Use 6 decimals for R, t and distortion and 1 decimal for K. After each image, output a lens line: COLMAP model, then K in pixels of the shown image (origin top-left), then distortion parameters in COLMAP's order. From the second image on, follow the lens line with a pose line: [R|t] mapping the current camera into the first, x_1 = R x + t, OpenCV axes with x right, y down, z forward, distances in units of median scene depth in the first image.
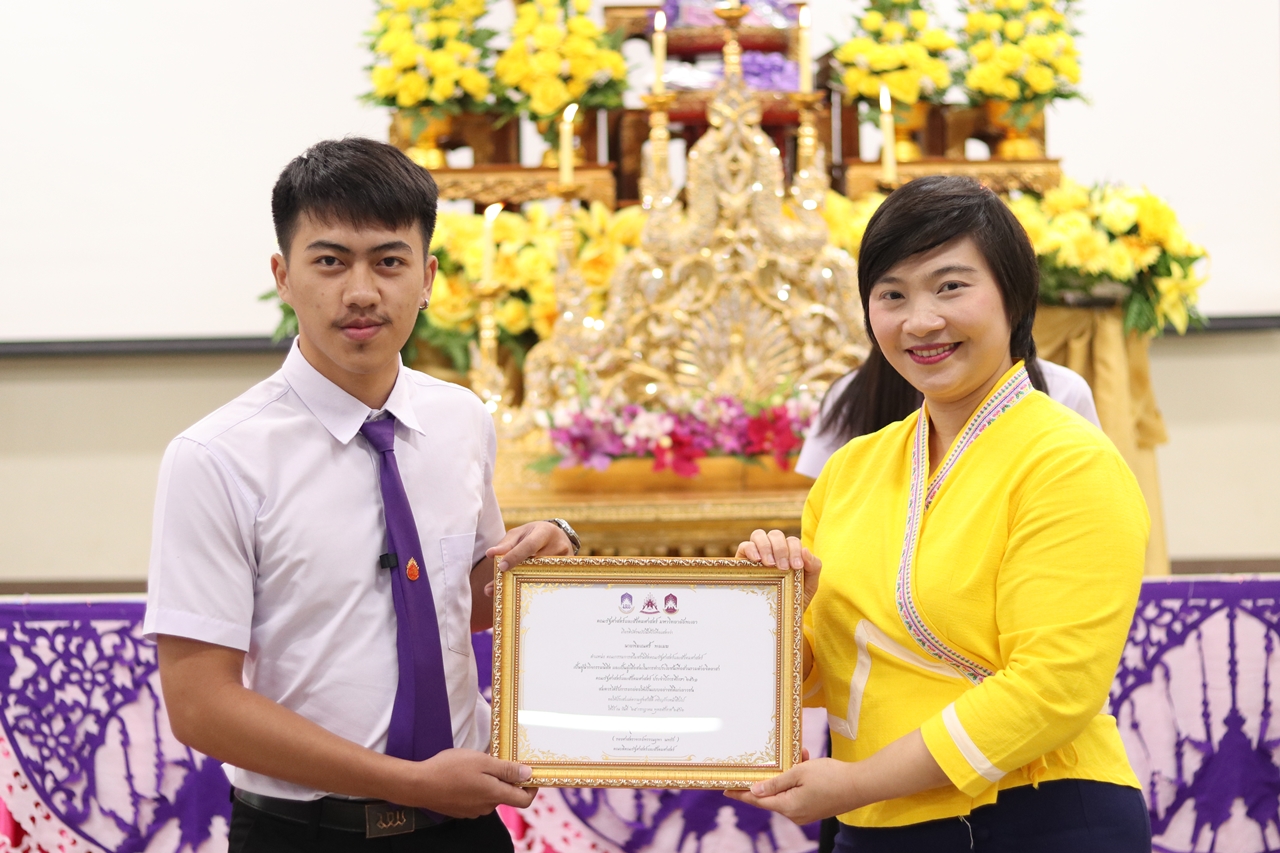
lens RADIAL K [[3011.3, 0, 640.0], [0, 3011.3, 426.5], [0, 0, 1]] dist [-0.075349, -0.298836]
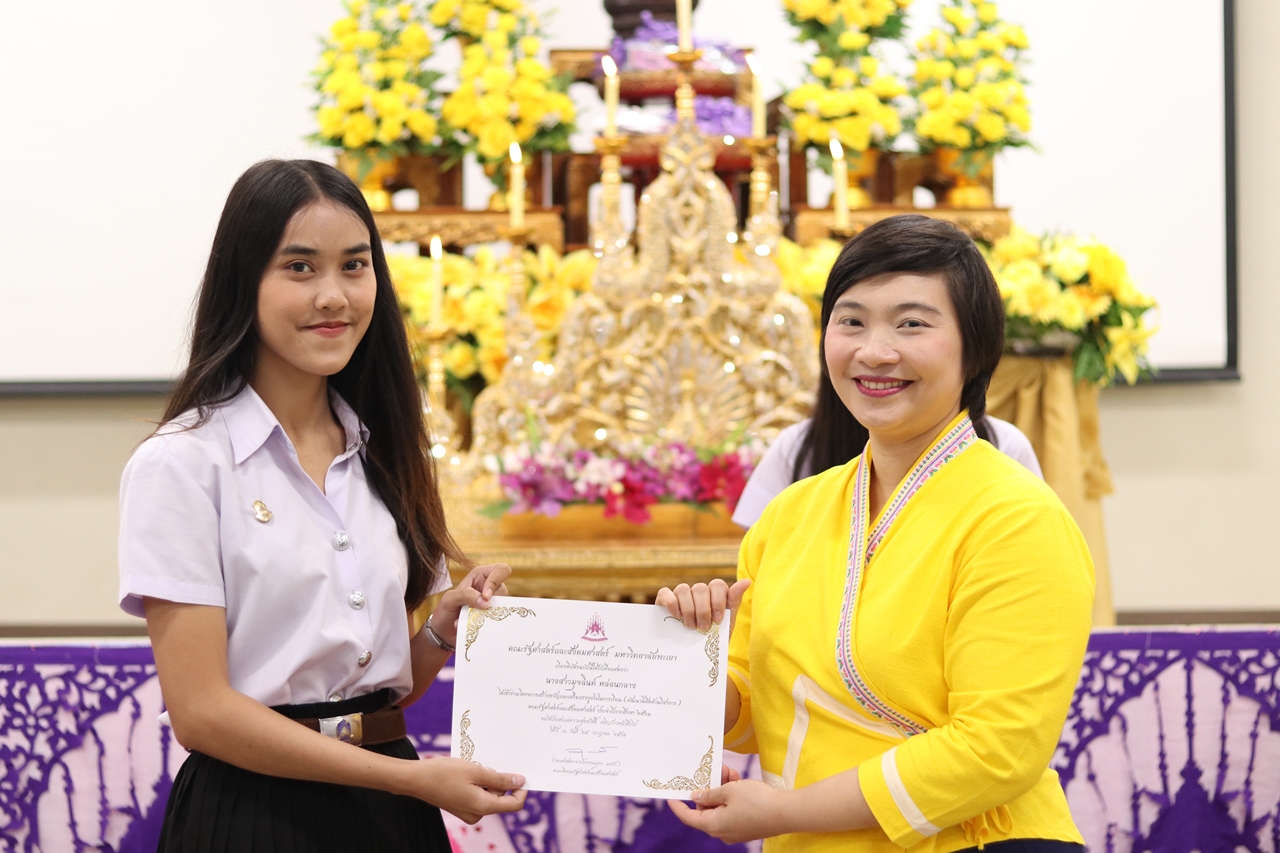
lens RADIAL K [[3011.3, 0, 640.0], [0, 3011.3, 426.5], [0, 0, 1]] dist [-0.075349, -0.298836]
pose [[0.999374, 0.008745, 0.034292, -0.016965], [-0.008154, 0.999816, -0.017340, 0.001875], [-0.034438, 0.017049, 0.999261, 0.009908]]
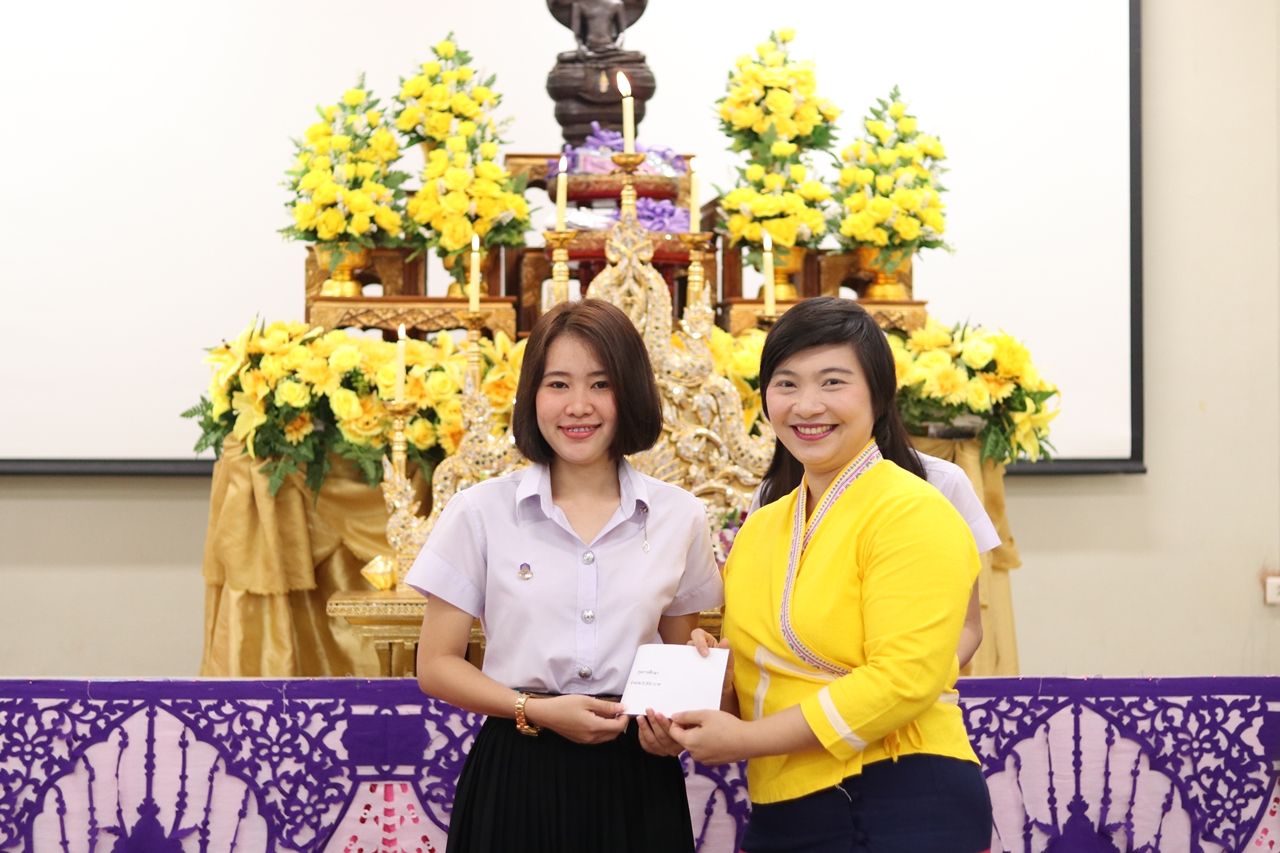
lens RADIAL K [[3011.3, 0, 640.0], [0, 3011.3, 426.5], [0, 0, 1]] dist [-0.075349, -0.298836]
pose [[0.998648, 0.020707, 0.047689, -0.015214], [-0.017771, 0.997969, -0.061180, 0.025743], [-0.048859, 0.060250, 0.996987, -0.084727]]
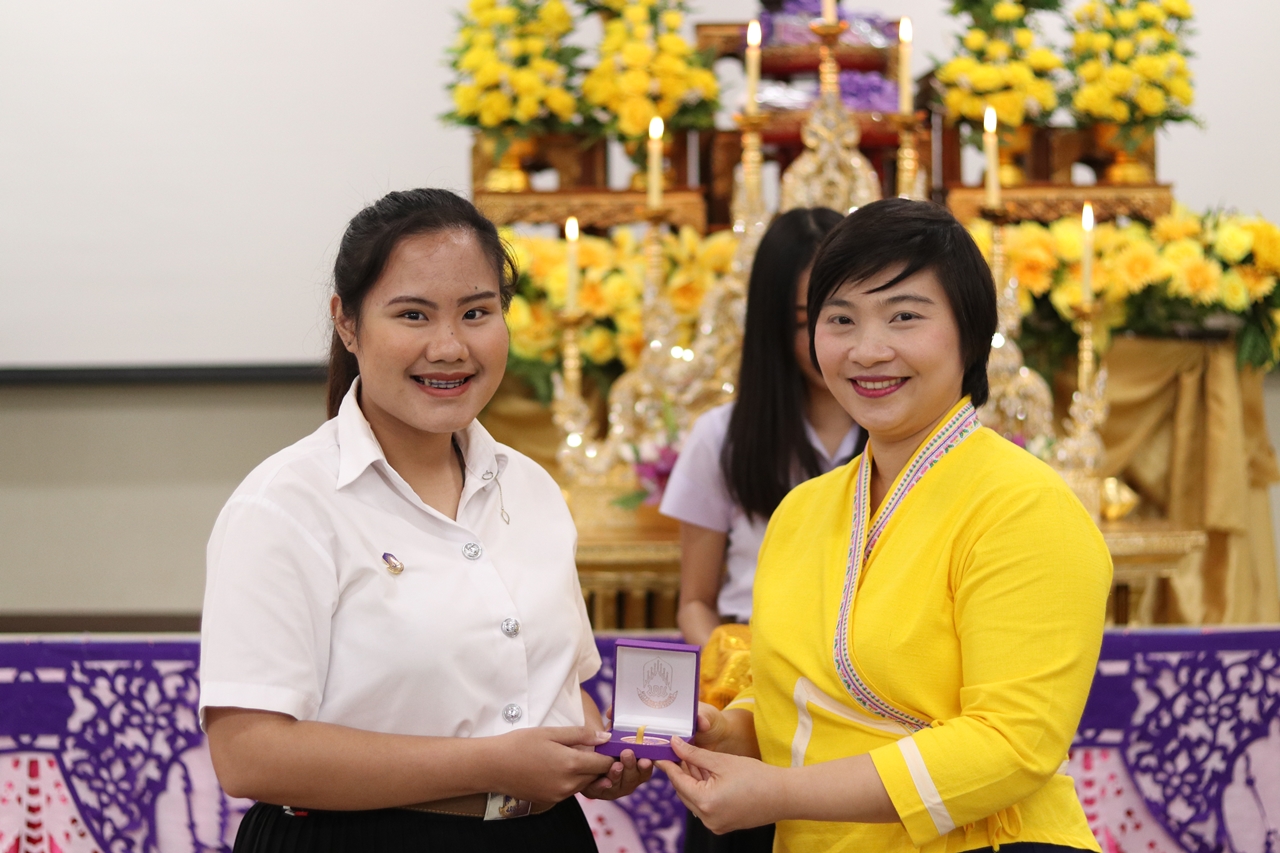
lens RADIAL K [[3011.3, 0, 640.0], [0, 3011.3, 426.5], [0, 0, 1]] dist [-0.075349, -0.298836]
pose [[0.999518, 0.007100, -0.030207, 0.000260], [-0.007375, 0.999932, -0.009011, -0.002222], [0.030141, 0.009230, 0.999503, 0.042446]]
